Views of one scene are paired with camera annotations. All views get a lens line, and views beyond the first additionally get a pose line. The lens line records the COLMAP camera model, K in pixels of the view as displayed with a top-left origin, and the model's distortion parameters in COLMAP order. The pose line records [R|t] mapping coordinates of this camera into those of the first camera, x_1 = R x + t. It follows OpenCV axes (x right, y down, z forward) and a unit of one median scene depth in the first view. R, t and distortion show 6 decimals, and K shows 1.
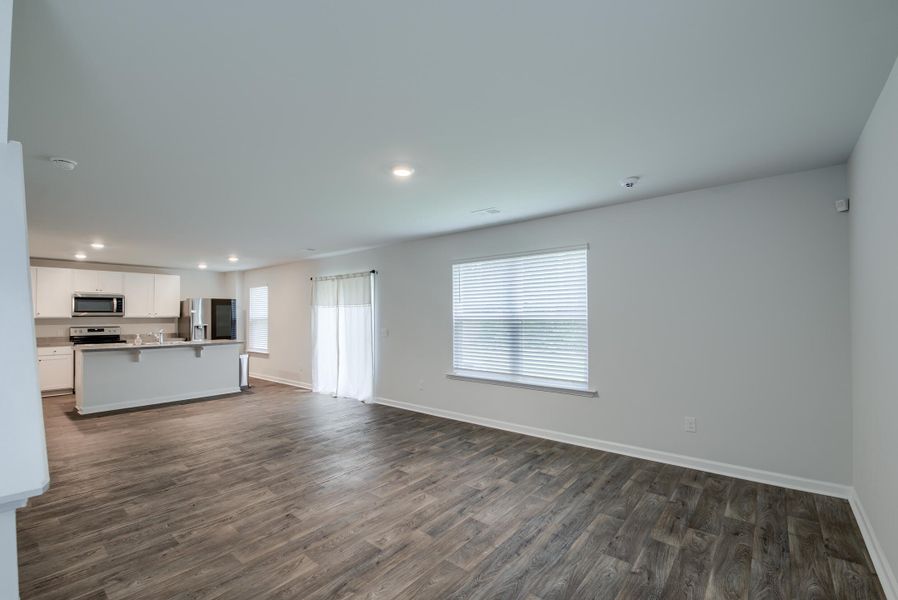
lens RADIAL K [[361.8, 0, 446.2], [0, 361.8, 310.5], [0, 0, 1]] dist [-0.034526, 0.000084]
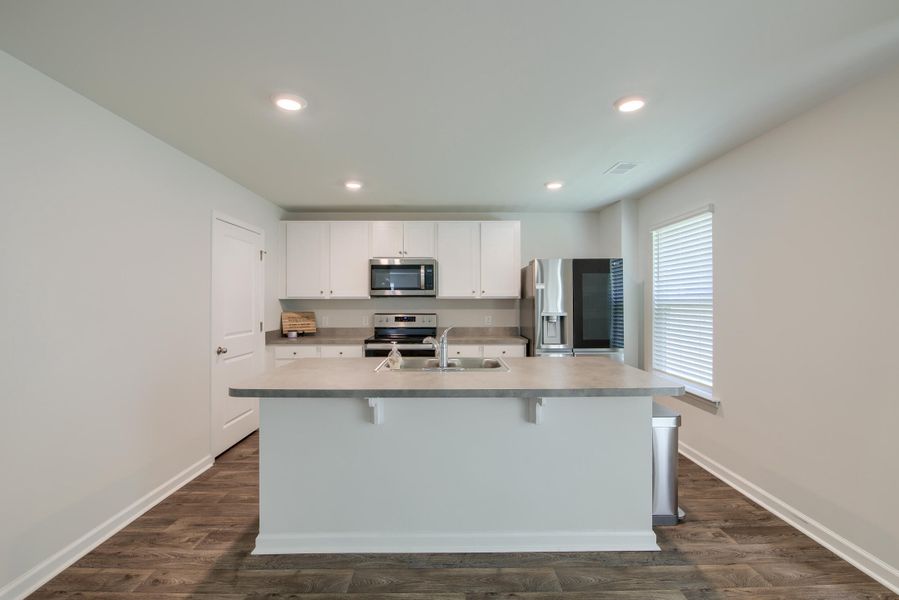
lens RADIAL K [[394.0, 0, 450.9], [0, 394.0, 296.1], [0, 0, 1]] dist [-0.013177, -0.000172]
pose [[0.622791, -0.003609, -0.782380, -0.363771], [0.011117, 0.999929, 0.004237, 0.012457], [0.782309, -0.011336, 0.622787, 0.566614]]
